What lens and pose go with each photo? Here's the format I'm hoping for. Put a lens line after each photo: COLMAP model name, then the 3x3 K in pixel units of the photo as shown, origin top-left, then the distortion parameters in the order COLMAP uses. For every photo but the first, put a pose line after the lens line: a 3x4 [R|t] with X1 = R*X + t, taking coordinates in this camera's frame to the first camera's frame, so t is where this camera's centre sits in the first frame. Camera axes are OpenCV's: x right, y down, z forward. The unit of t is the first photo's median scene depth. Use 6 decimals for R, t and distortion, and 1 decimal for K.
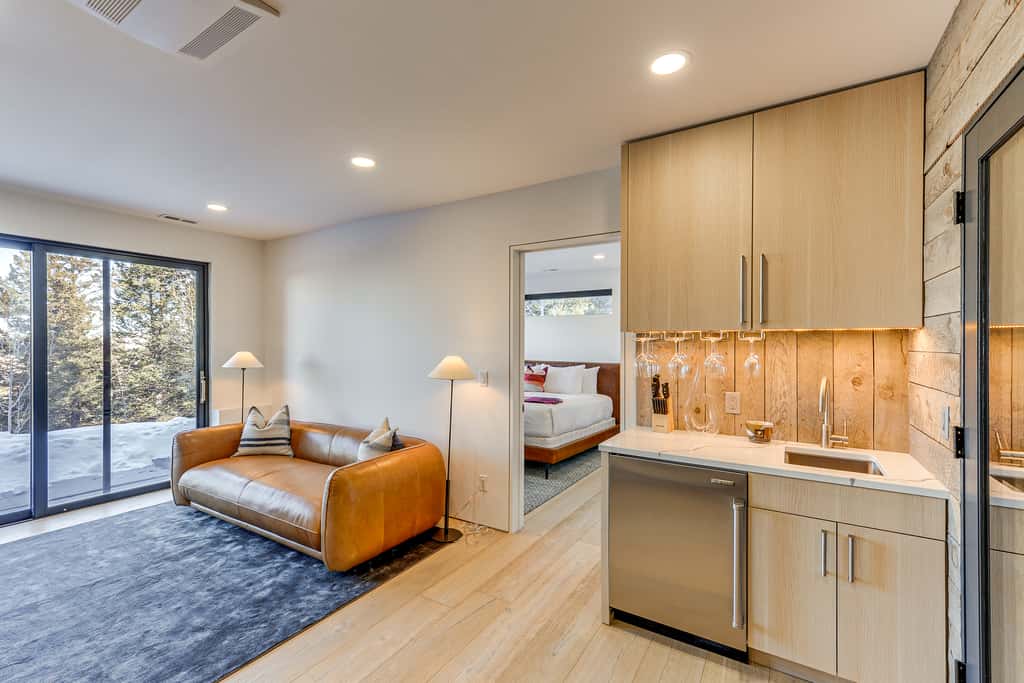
lens RADIAL K [[442.9, 0, 513.0], [0, 442.9, 345.1], [0, 0, 1]] dist [0.018948, 0.000081]
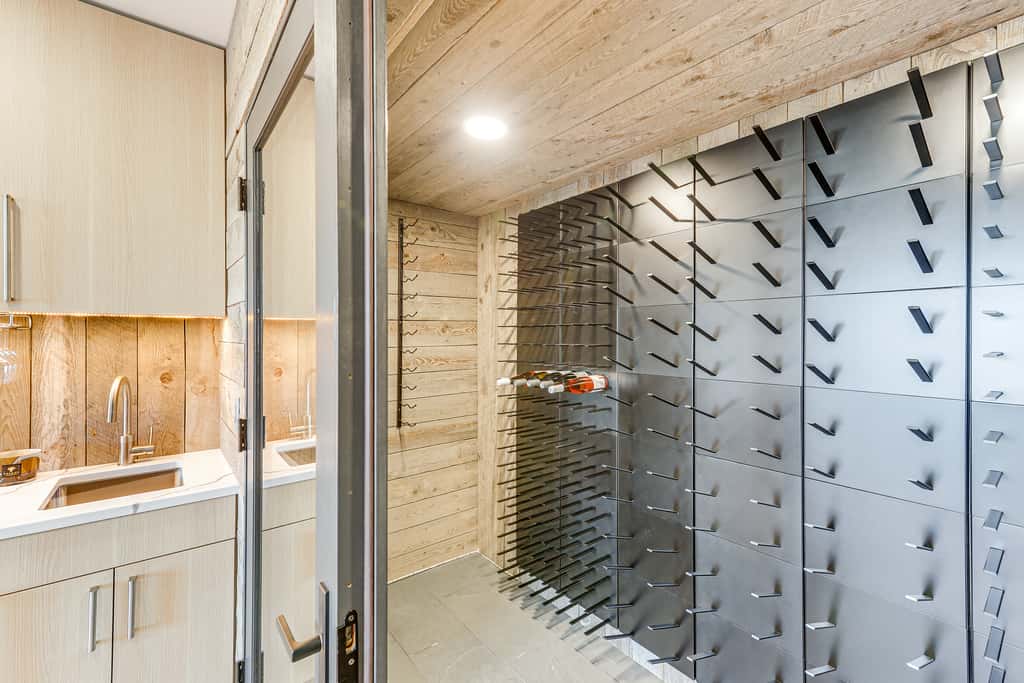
lens RADIAL K [[442.9, 0, 515.5], [0, 442.9, 337.1], [0, 0, 1]] dist [0.018948, 0.000081]
pose [[0.336199, -0.005161, 0.941777, 0.194689], [0.001580, 0.999987, 0.004916, 0.000059], [-0.941790, -0.000165, 0.336203, 0.084314]]
